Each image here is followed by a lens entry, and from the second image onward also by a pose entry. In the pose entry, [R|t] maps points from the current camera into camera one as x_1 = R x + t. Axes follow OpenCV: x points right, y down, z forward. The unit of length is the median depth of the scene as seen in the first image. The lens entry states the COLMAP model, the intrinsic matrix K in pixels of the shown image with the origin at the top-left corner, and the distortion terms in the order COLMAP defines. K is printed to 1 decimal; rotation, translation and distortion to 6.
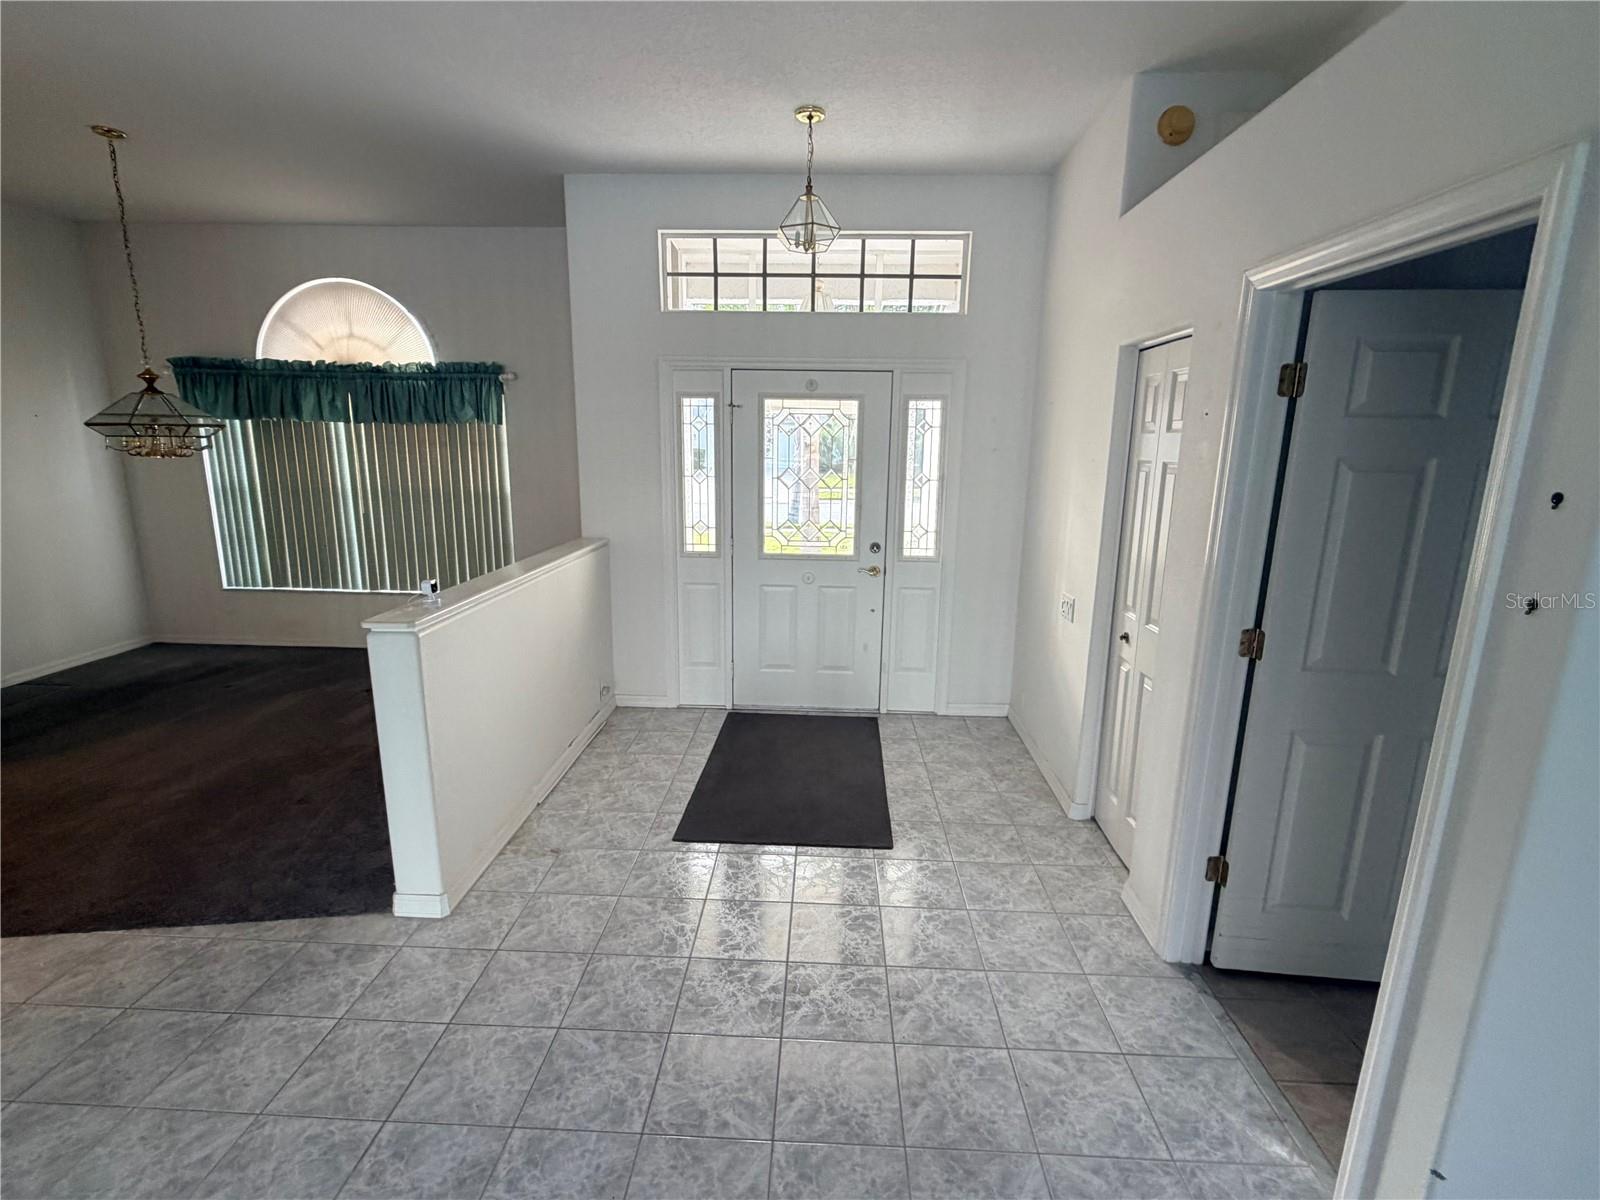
lens RADIAL K [[751.7, 0, 802.0], [0, 751.7, 604.8], [0, 0, 1]] dist [-0.002359, -0.000700]
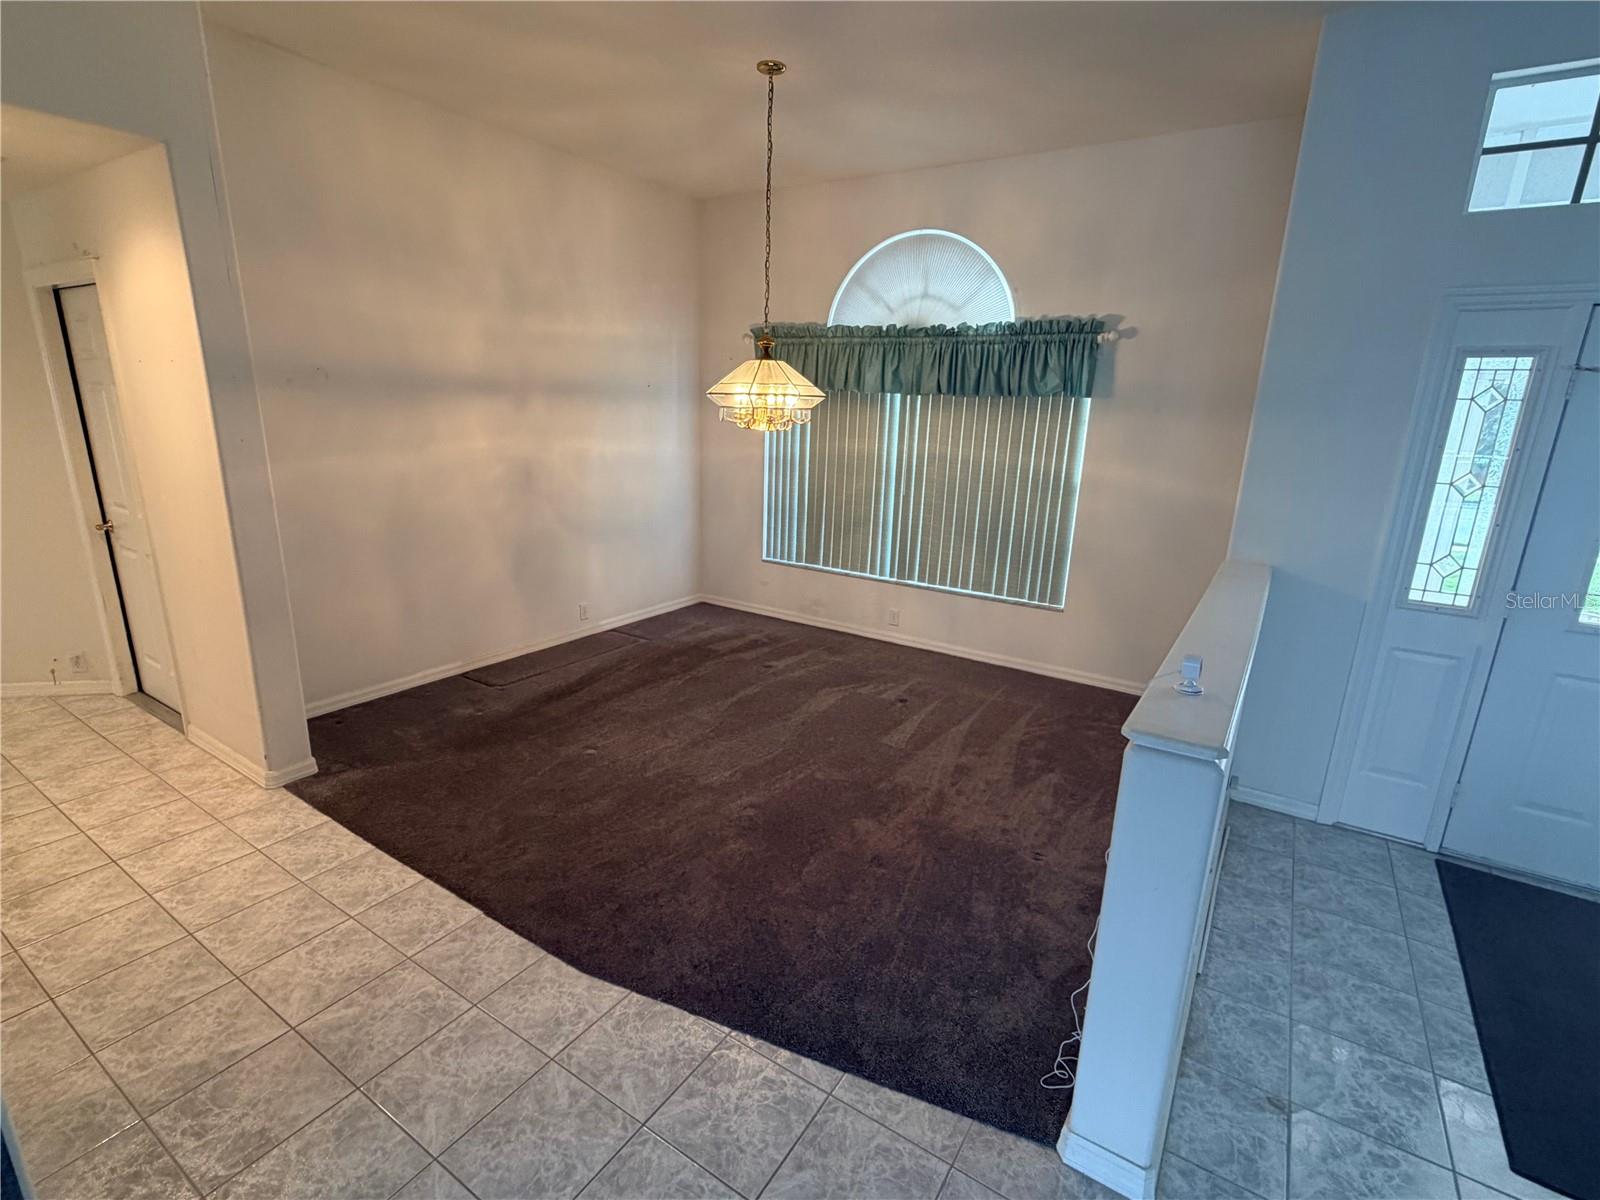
lens RADIAL K [[751.7, 0, 796.7], [0, 751.7, 600.0], [0, 0, 1]] dist [-0.002359, -0.000700]
pose [[0.858713, 0.139848, -0.493005, -0.249058], [-0.125352, 0.990140, 0.062530, -0.040053], [0.496889, 0.008103, 0.867776, 0.162382]]
